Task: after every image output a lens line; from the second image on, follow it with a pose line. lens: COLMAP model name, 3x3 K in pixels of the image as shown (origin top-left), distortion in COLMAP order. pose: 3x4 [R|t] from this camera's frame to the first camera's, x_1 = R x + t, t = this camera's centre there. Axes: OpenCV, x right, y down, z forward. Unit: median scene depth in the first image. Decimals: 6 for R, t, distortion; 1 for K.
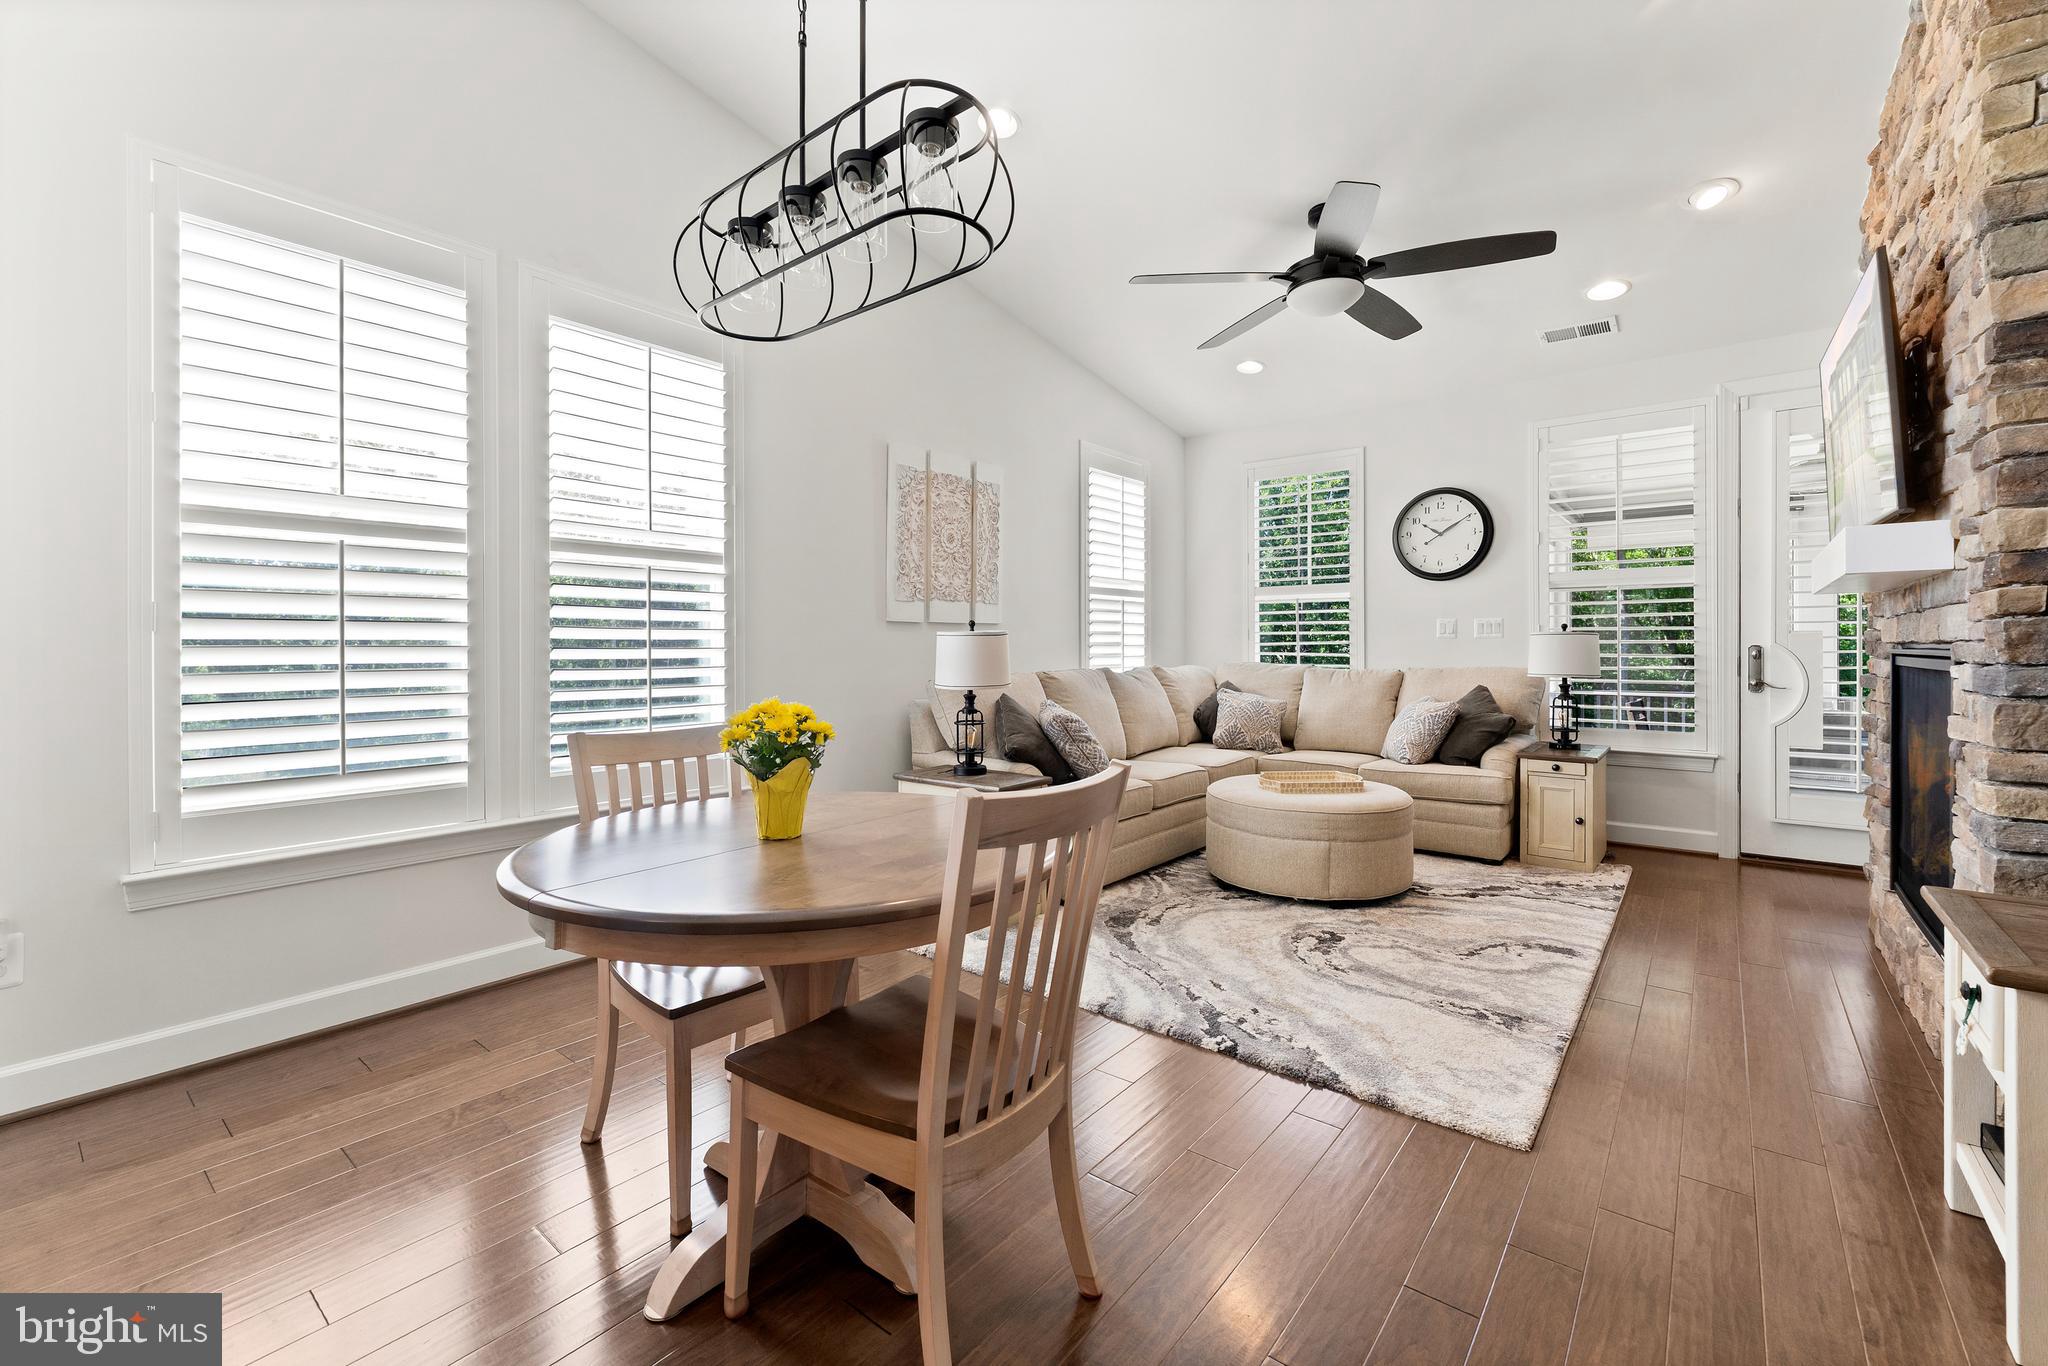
lens RADIAL K [[861.3, 0, 1018.9], [0, 861.3, 650.4], [0, 0, 1]] dist [0.000695, -0.000883]
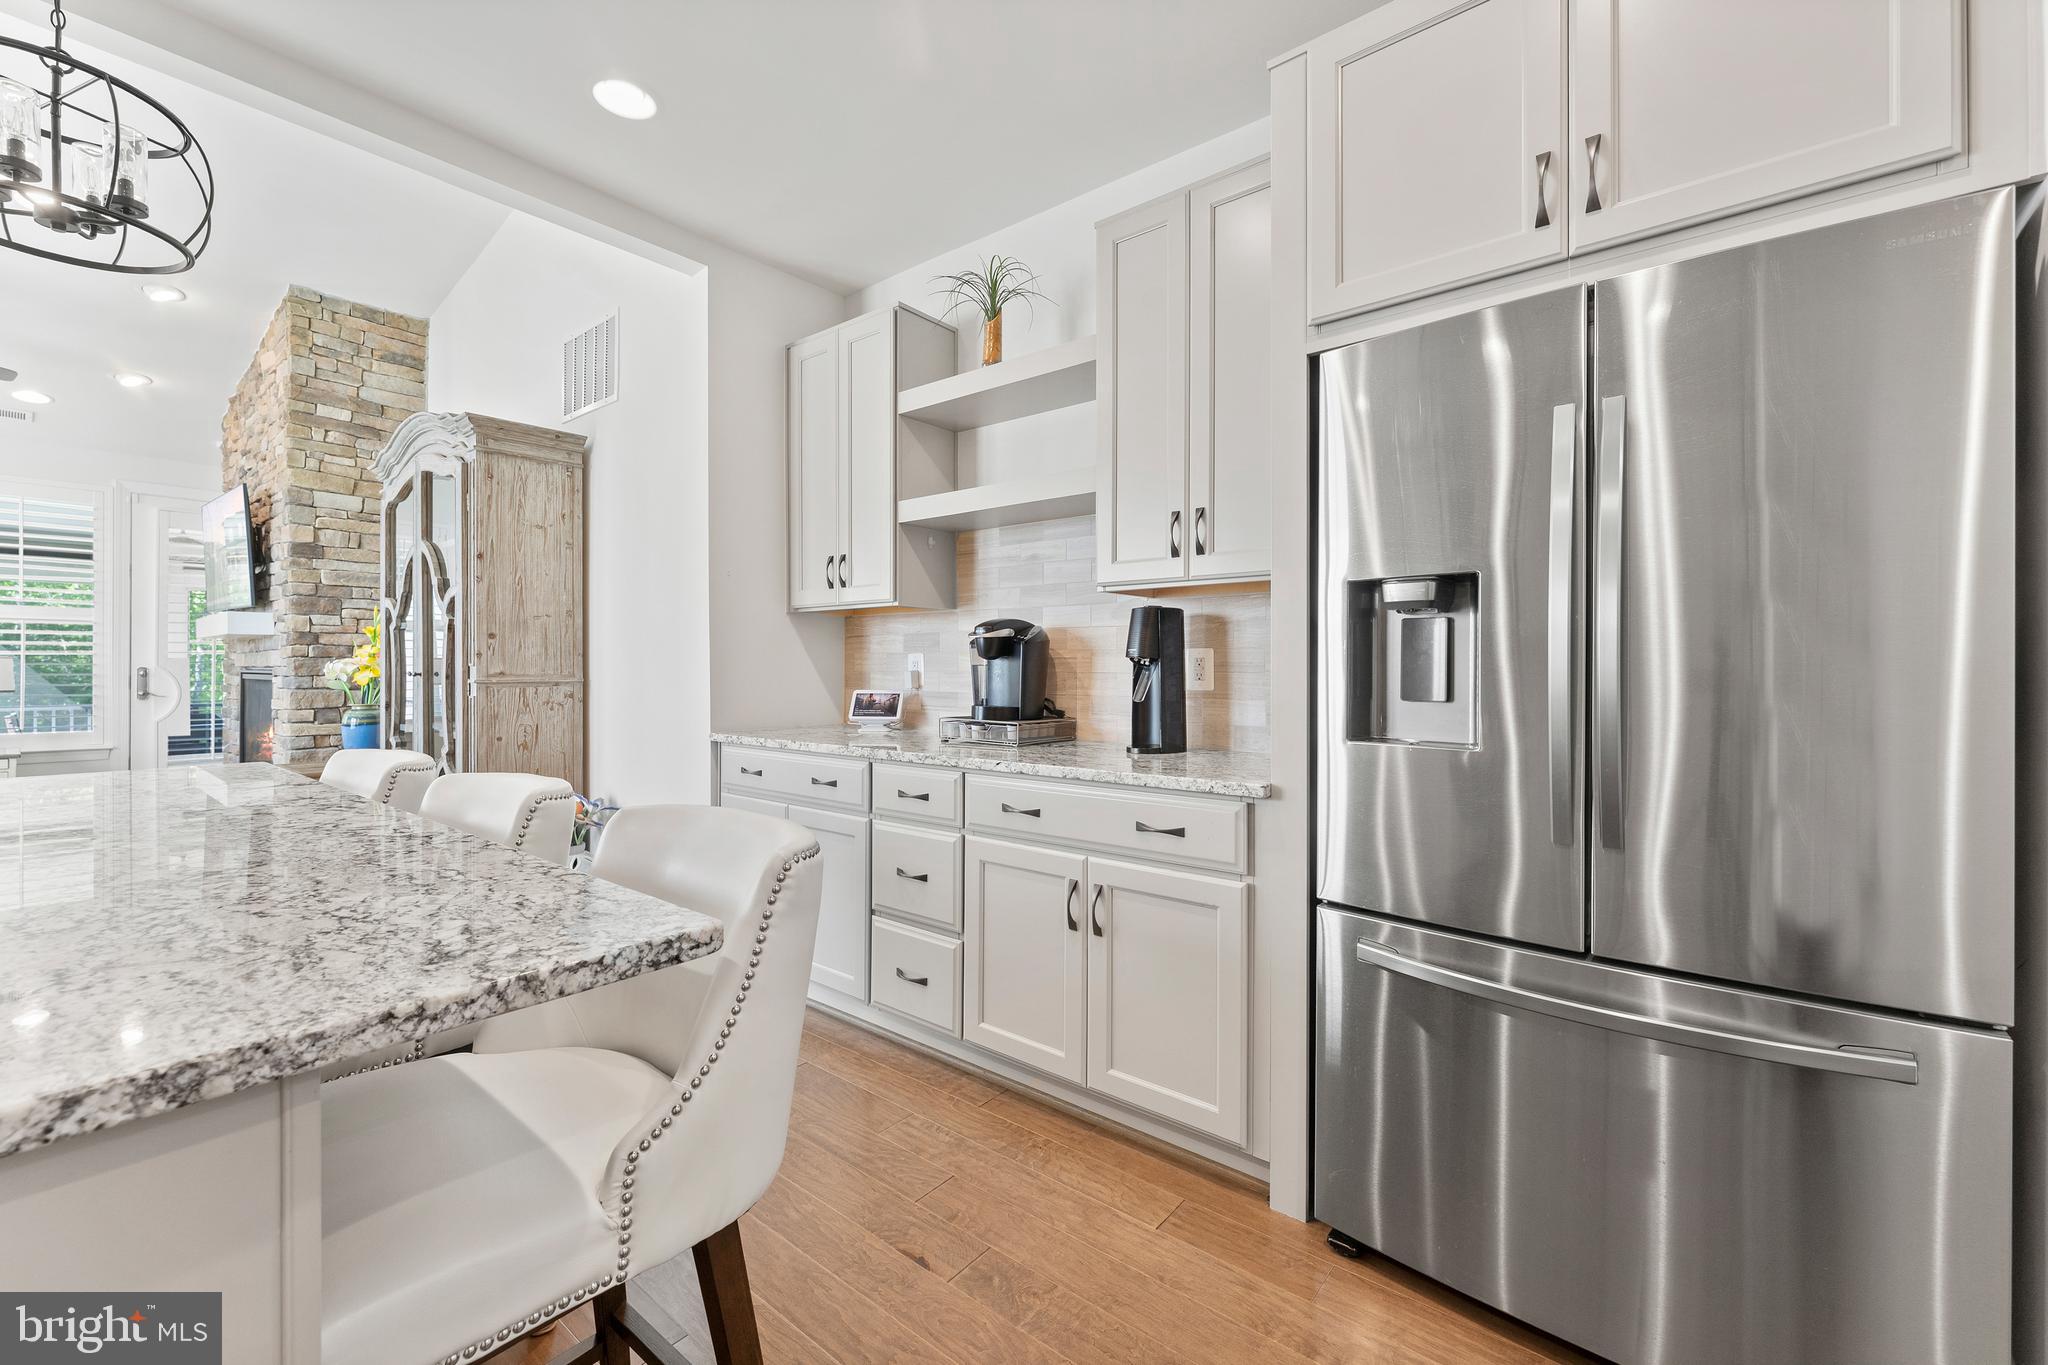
lens RADIAL K [[861.3, 0, 1022.5], [0, 861.3, 673.0], [0, 0, 1]] dist [0.000695, -0.000883]
pose [[0.011649, 0.001703, 0.999931, -0.777121], [-0.002162, 0.999996, -0.001678, 0.003870], [-0.999930, -0.002142, 0.011653, -0.669317]]
